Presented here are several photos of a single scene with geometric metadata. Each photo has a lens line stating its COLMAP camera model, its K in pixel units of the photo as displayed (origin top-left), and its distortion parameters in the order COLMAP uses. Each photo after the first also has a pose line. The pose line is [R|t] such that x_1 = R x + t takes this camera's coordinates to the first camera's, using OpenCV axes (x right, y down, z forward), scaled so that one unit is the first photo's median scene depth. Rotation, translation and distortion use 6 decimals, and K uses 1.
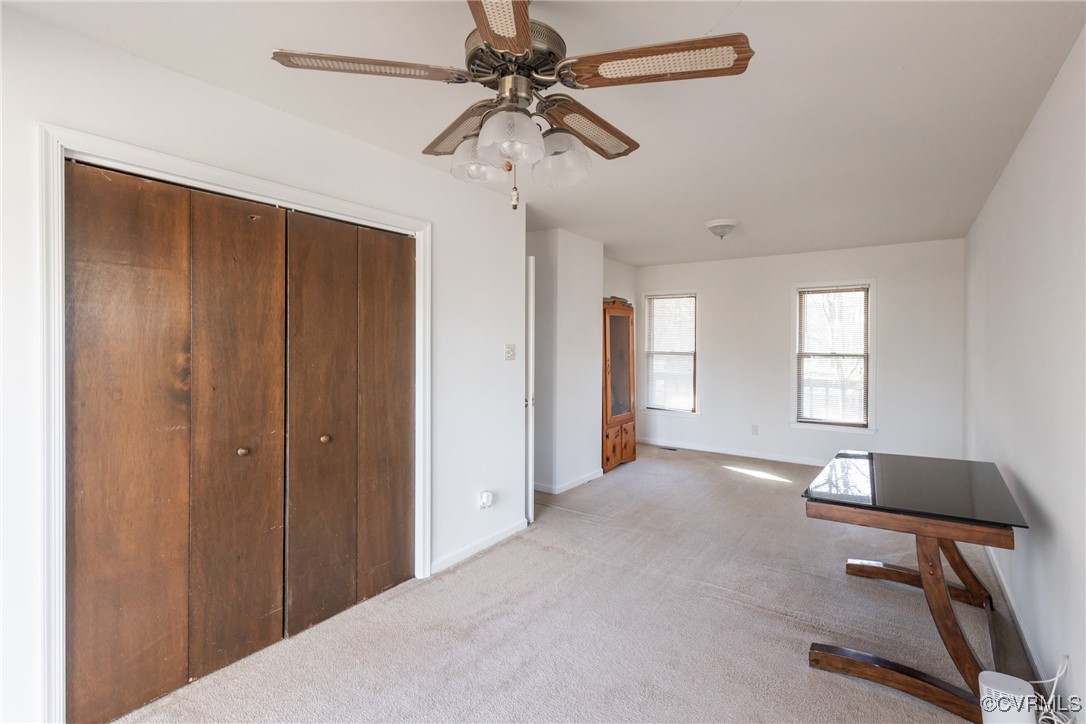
lens RADIAL K [[502.3, 0, 546.5], [0, 502.3, 355.8], [0, 0, 1]] dist [0.002302, 0.000811]
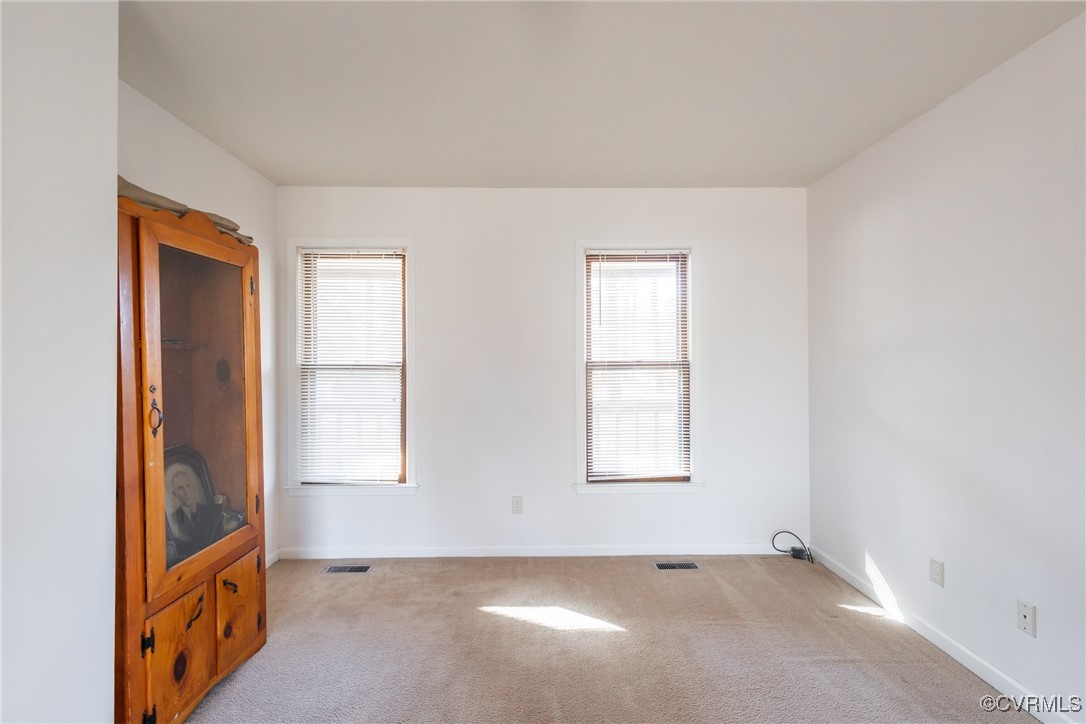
lens RADIAL K [[502.3, 0, 546.5], [0, 502.3, 355.8], [0, 0, 1]] dist [0.002302, 0.000811]
pose [[0.805756, 0.000630, 0.592247, 0.124825], [0.020962, 0.999343, -0.029582, 0.003301], [-0.591876, 0.036251, 0.805213, 0.565569]]
